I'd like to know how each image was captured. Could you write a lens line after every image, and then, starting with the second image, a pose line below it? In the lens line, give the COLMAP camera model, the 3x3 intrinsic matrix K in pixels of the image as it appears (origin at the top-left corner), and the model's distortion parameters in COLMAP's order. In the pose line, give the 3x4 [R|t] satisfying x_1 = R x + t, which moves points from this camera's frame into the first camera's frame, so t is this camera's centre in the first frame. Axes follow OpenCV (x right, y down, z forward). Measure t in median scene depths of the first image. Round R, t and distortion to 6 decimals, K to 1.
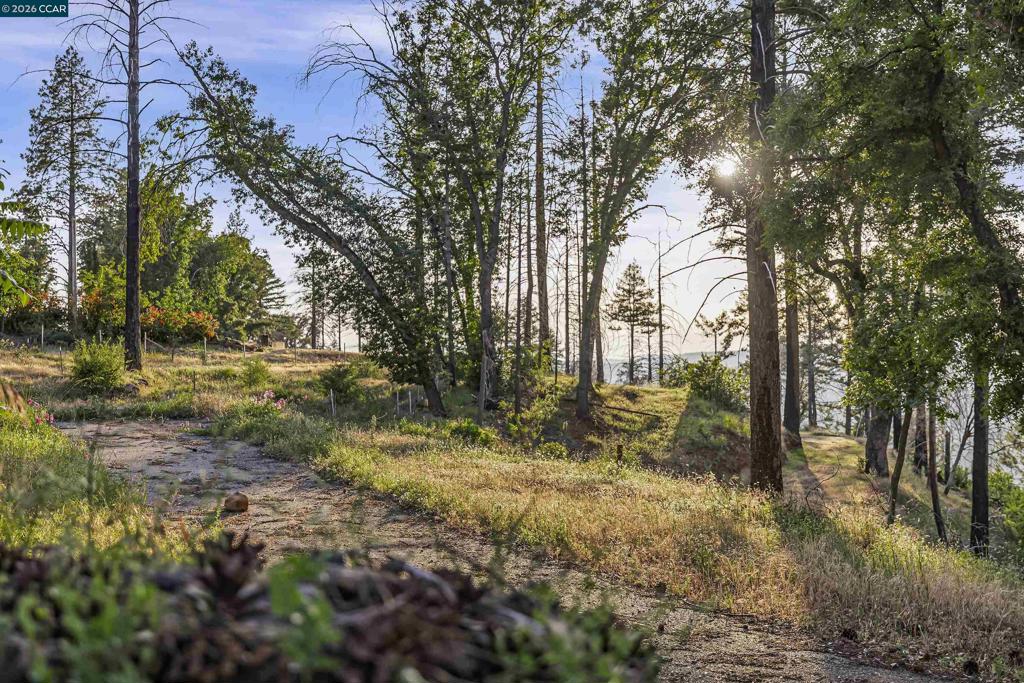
lens RADIAL K [[1013.9, 0, 514.3], [0, 1013.9, 342.5], [0, 0, 1]] dist [0.022153, 0.000000]
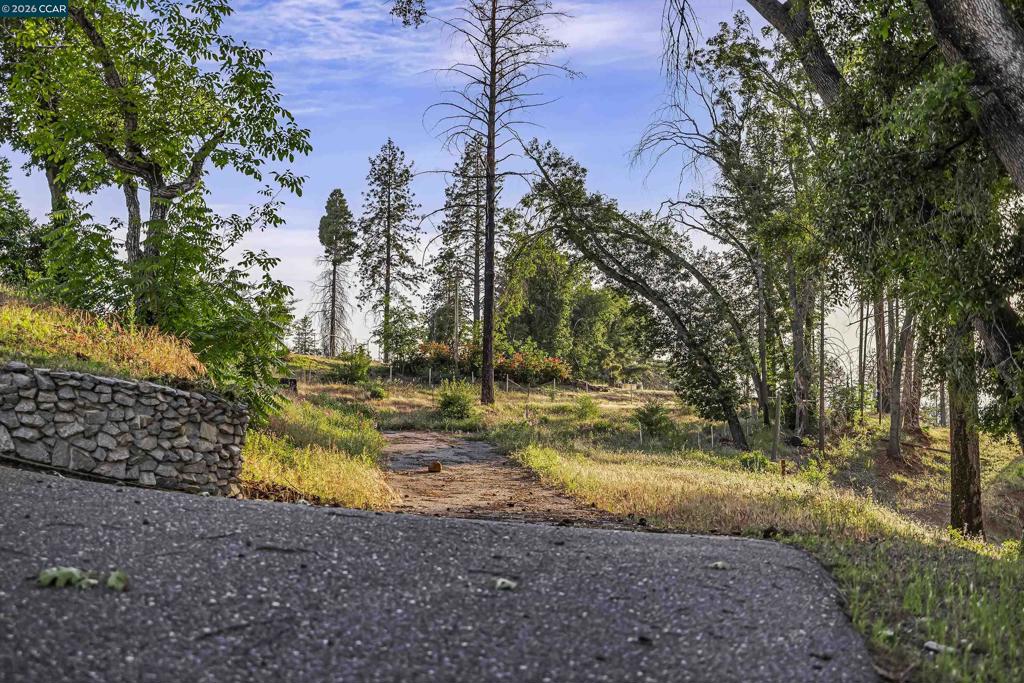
lens RADIAL K [[1013.9, 0, 510.8], [0, 1013.9, 340.8], [0, 0, 1]] dist [0.022153, 0.000000]
pose [[0.922207, -0.011478, -0.386525, 0.112095], [-0.006642, 0.998942, -0.045511, 0.005217], [0.386639, 0.044538, 0.921155, -0.116134]]
